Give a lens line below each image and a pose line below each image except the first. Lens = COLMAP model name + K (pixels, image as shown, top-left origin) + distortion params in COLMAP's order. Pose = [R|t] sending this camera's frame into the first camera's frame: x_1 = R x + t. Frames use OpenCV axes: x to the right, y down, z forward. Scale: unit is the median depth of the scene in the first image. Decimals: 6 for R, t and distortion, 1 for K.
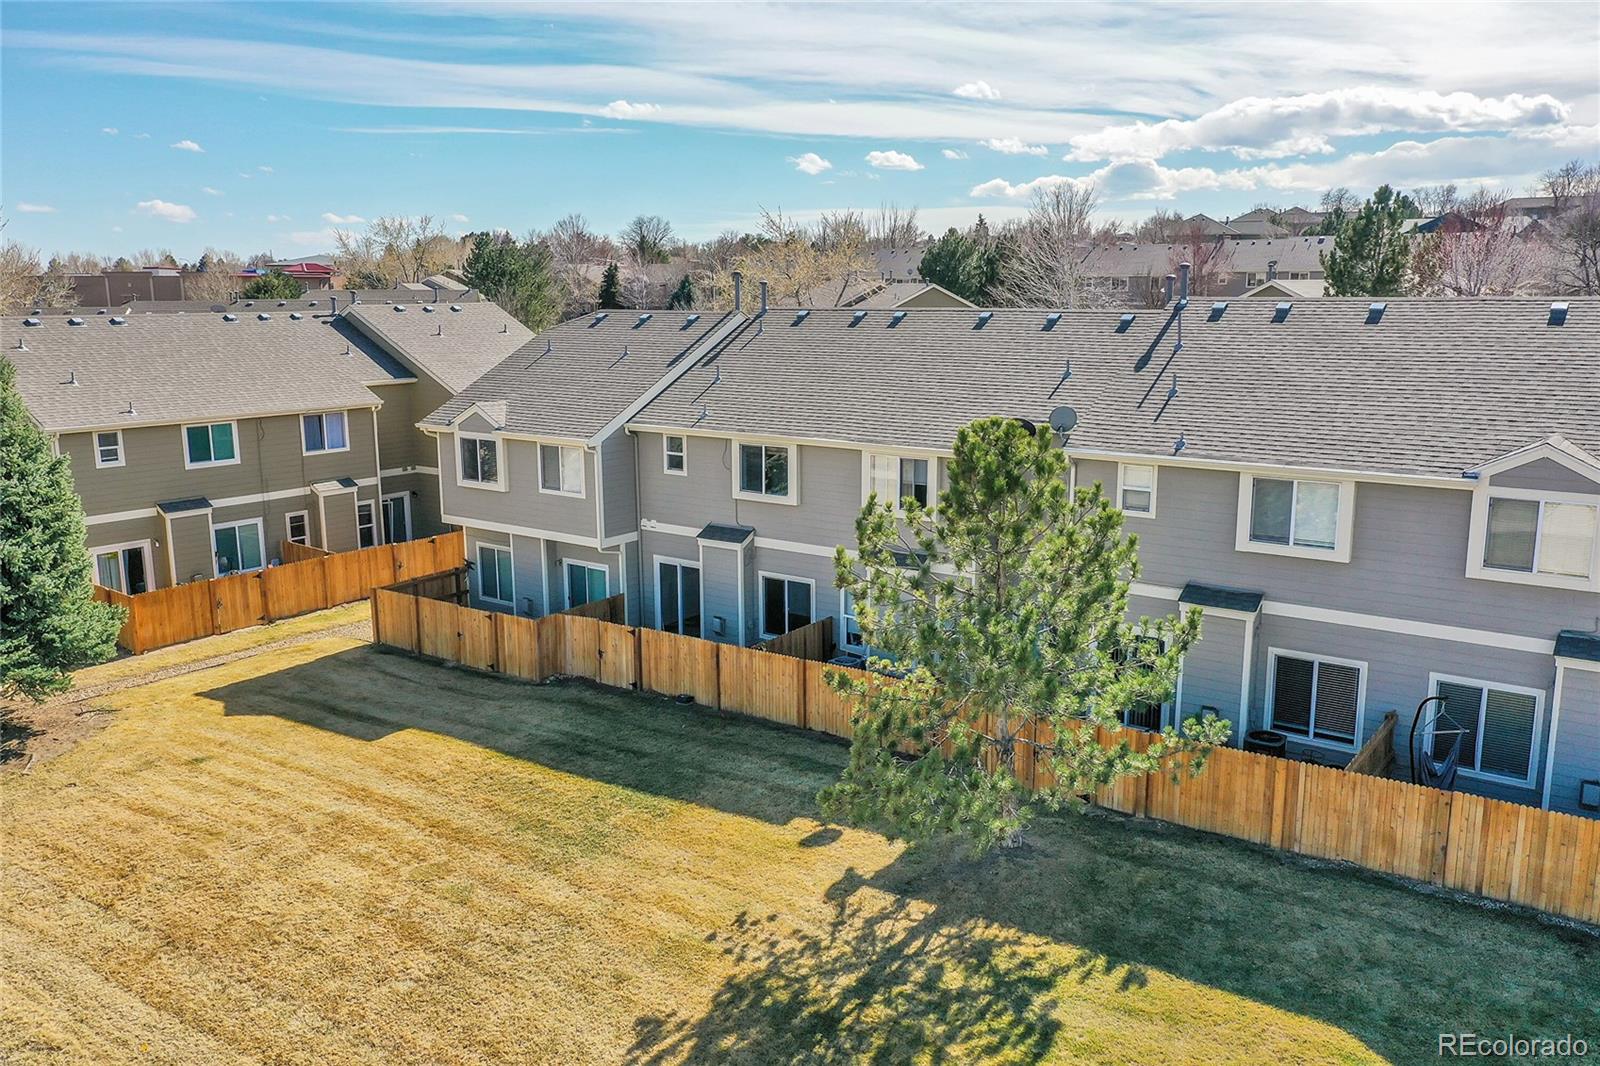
lens RADIAL K [[1274.0, 0, 804.8], [0, 1274.0, 542.9], [0, 0, 1]] dist [0.016096, 0.009306]
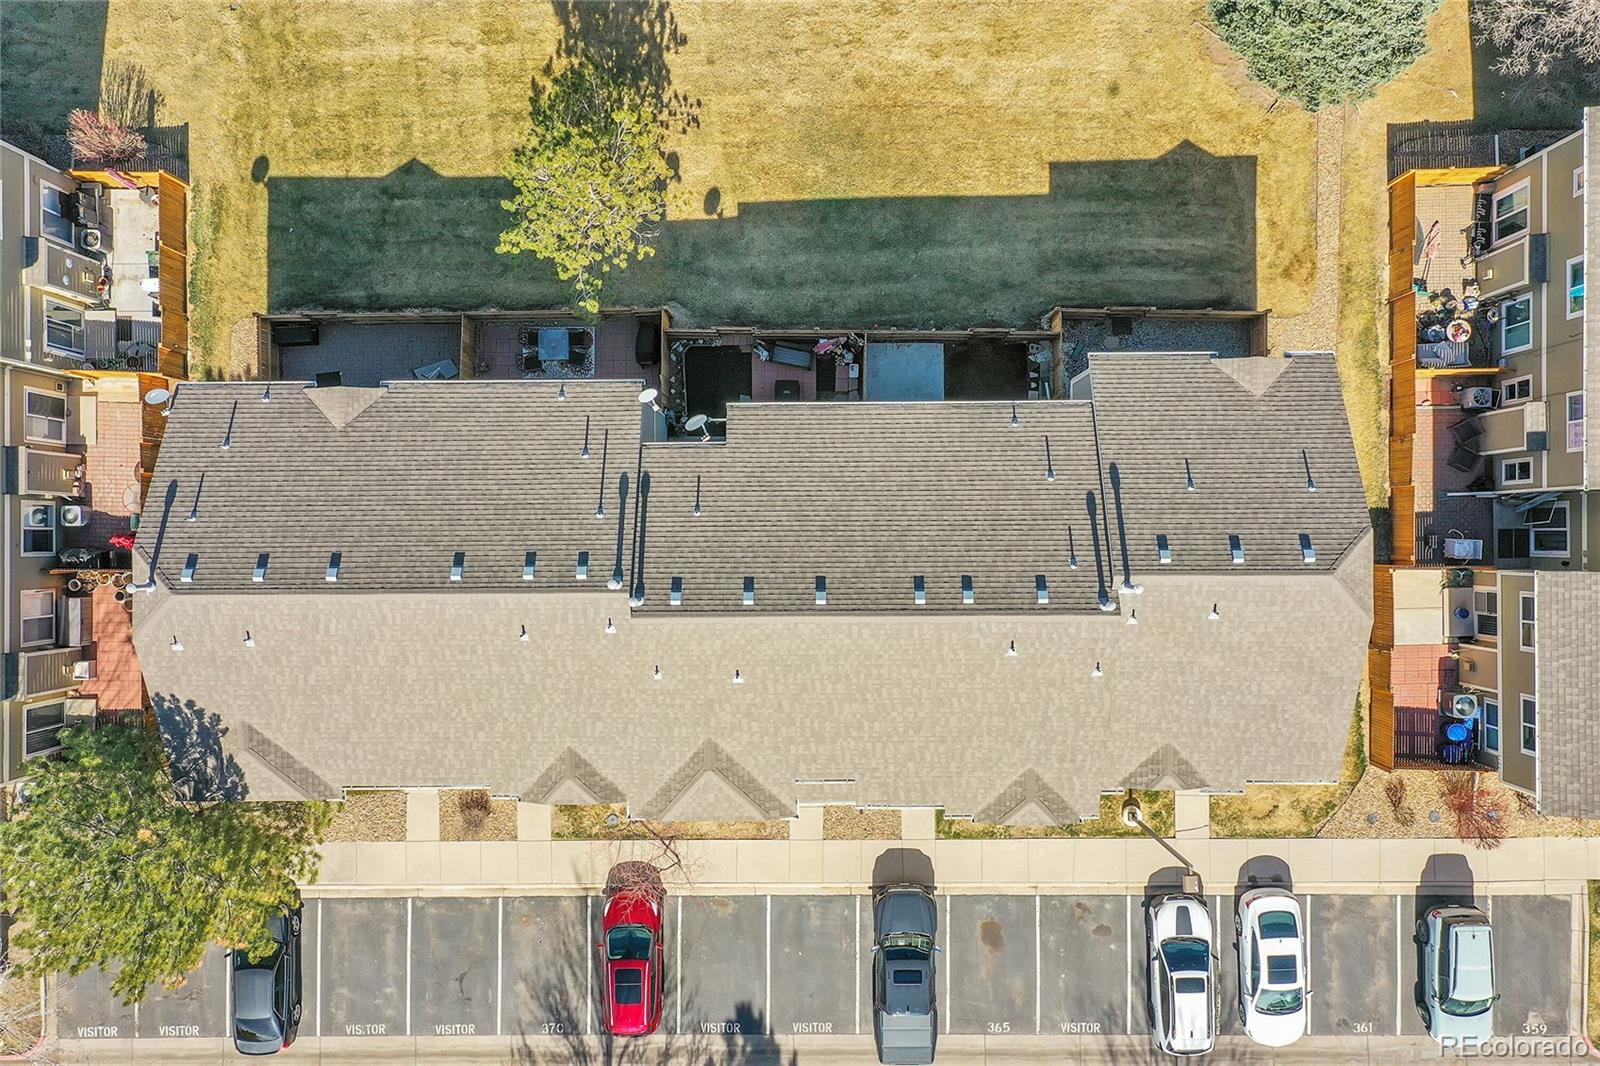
lens RADIAL K [[1274.0, 0, 803.0], [0, 1274.0, 542.6], [0, 0, 1]] dist [0.016096, 0.009306]
pose [[-0.806873, 0.590409, 0.019297, 0.115943], [-0.100099, -0.168847, 0.980546, -1.239518], [0.582182, 0.789245, 0.195338, 0.799093]]
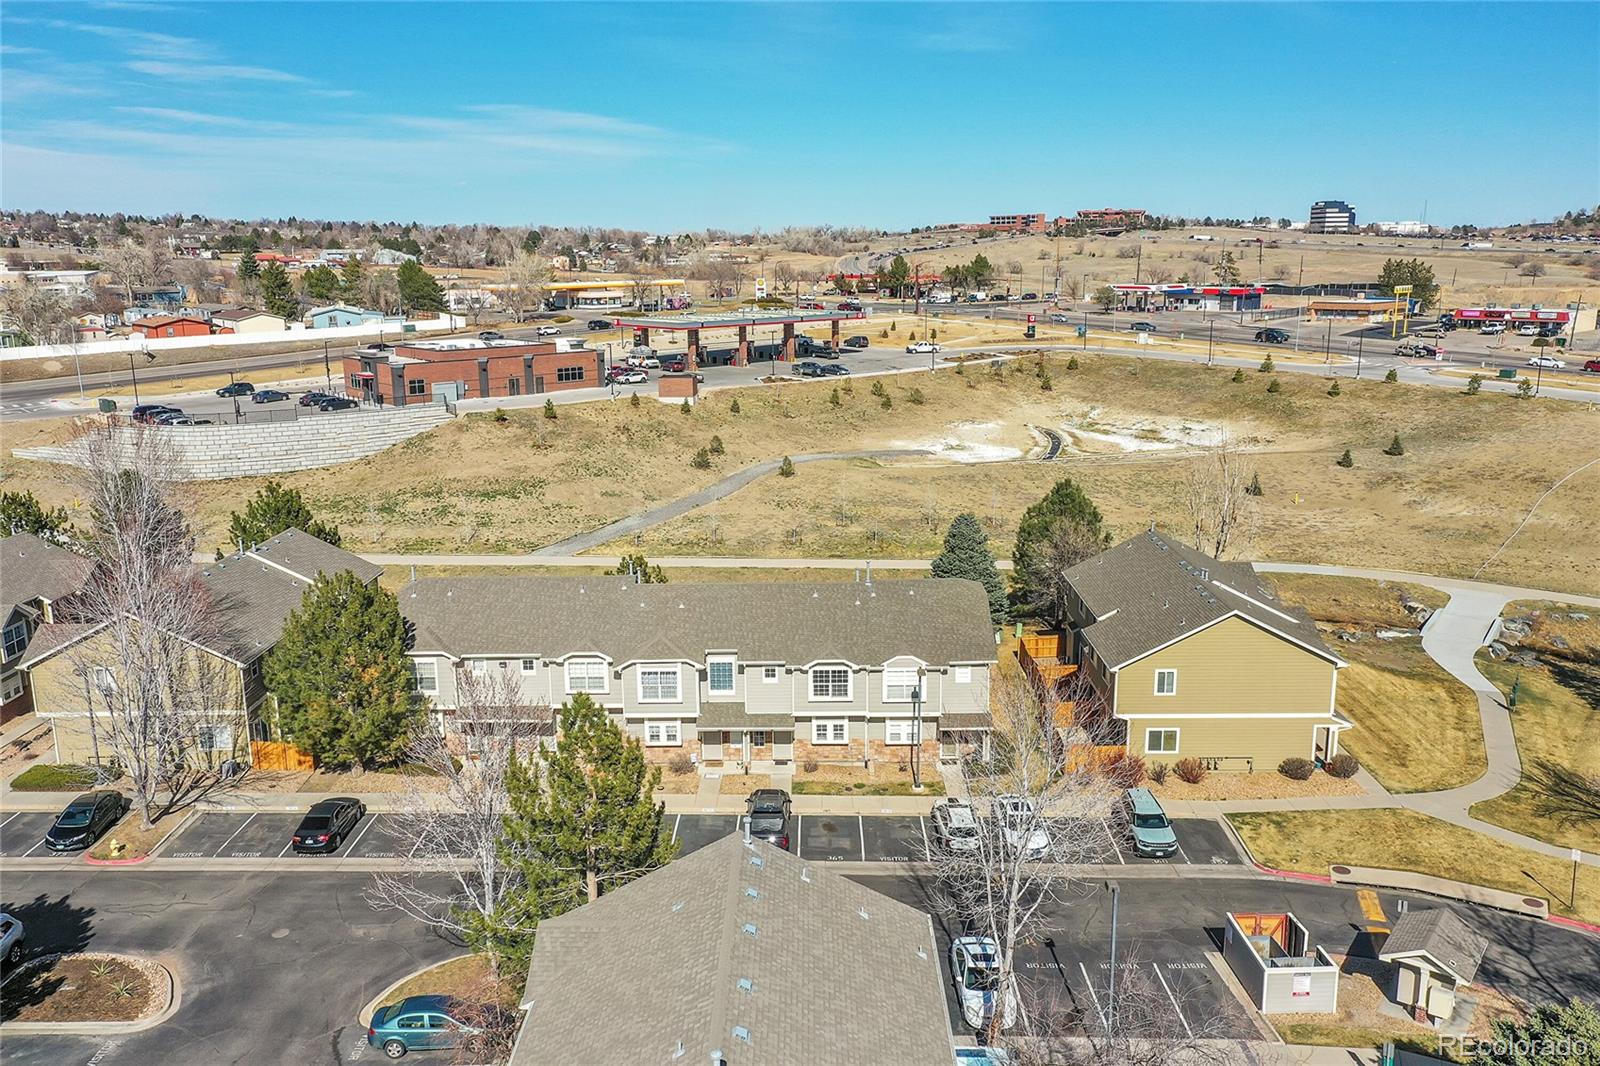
lens RADIAL K [[1274.0, 0, 809.0], [0, 1274.0, 527.5], [0, 0, 1]] dist [0.016096, 0.009306]
pose [[-0.810015, 0.139875, -0.569483, 1.328306], [-0.106215, 0.920076, 0.377065, -1.167713], [0.576709, 0.365916, -0.730419, 2.791052]]
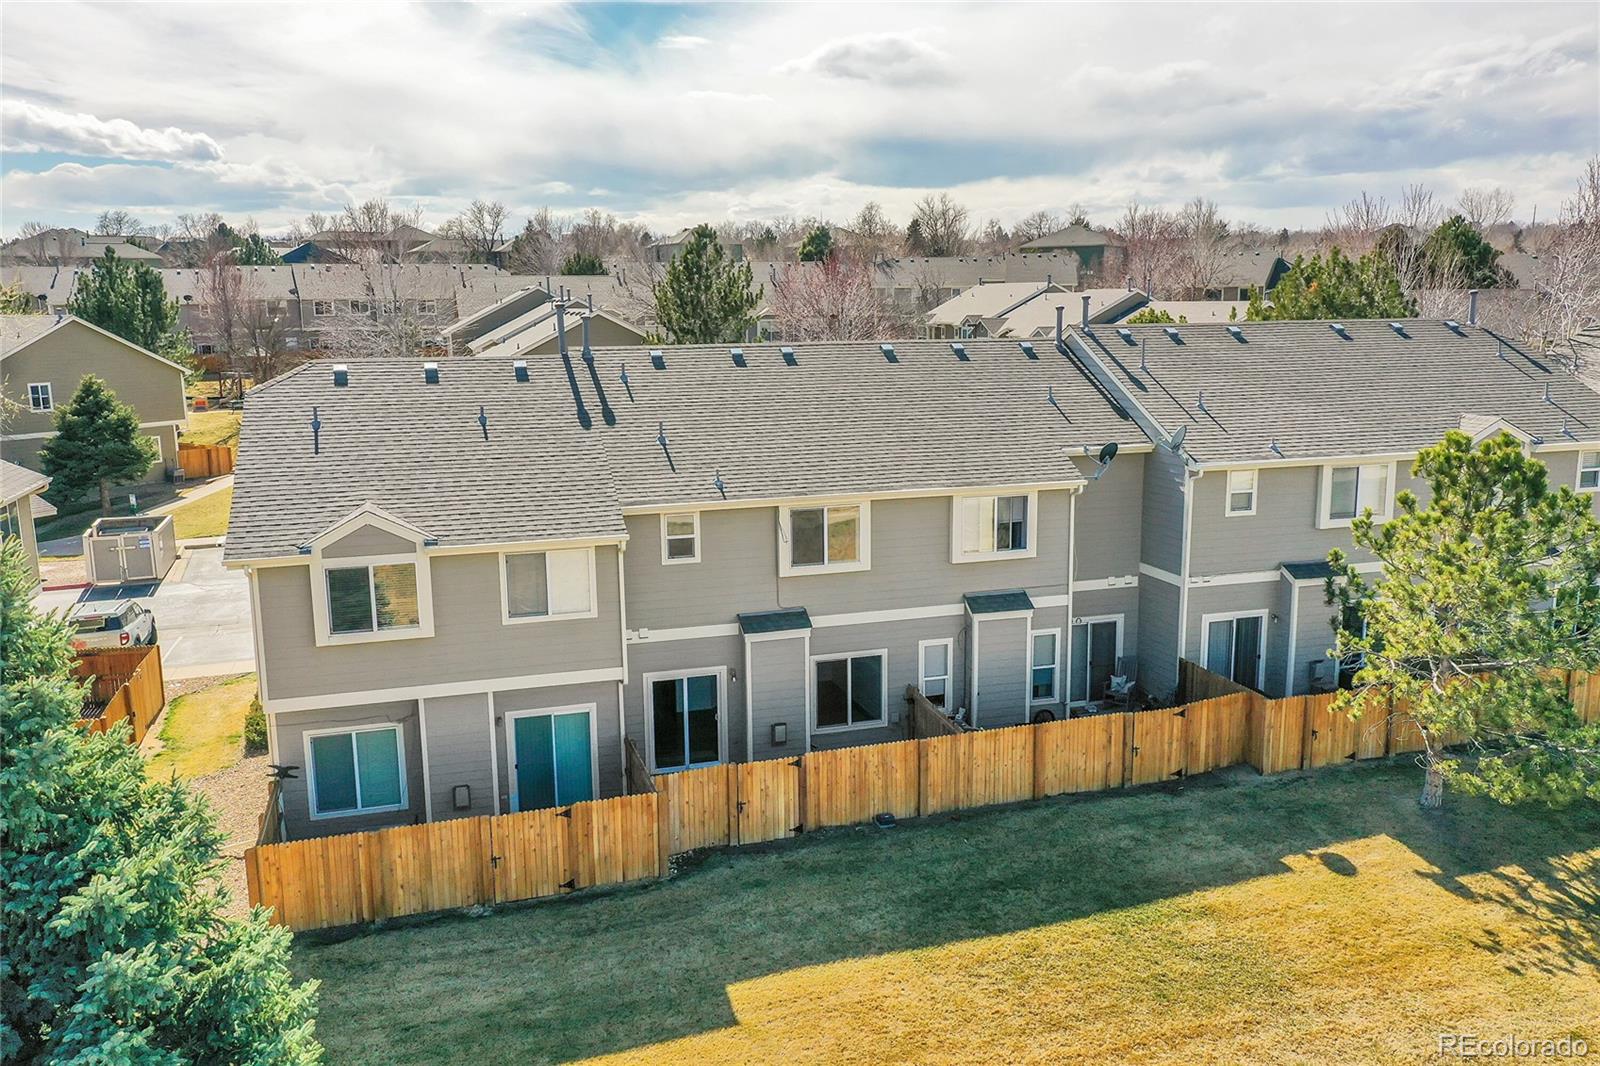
lens RADIAL K [[1274.0, 0, 802.6], [0, 1274.0, 541.2], [0, 0, 1]] dist [0.016096, 0.009306]
pose [[0.598097, -0.151603, 0.786954, -0.717745], [0.168345, 0.983803, 0.061581, -0.109951], [-0.783543, 0.095648, 0.613931, 0.494487]]
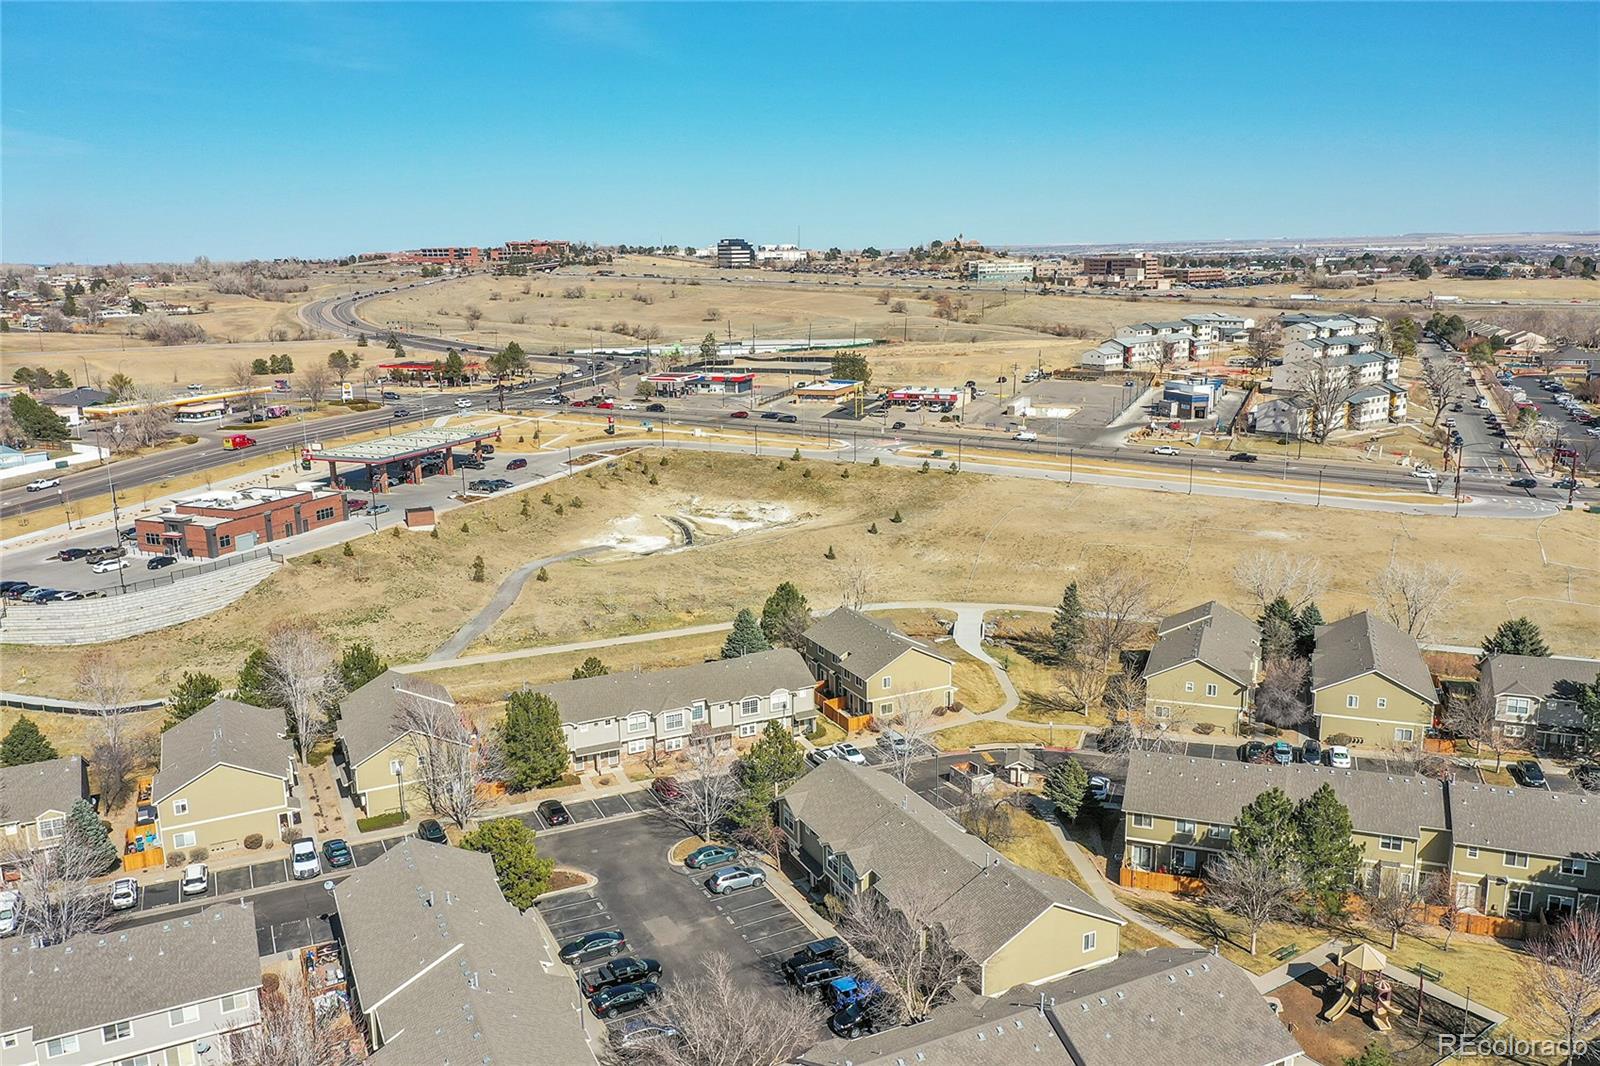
lens RADIAL K [[1274.0, 0, 810.9], [0, 1274.0, 526.0], [0, 0, 1]] dist [0.016096, 0.009306]
pose [[-0.470602, 0.203699, -0.858510, 3.798973], [-0.161591, 0.936634, 0.310813, -2.183763], [0.867422, 0.284997, -0.407866, 3.209036]]
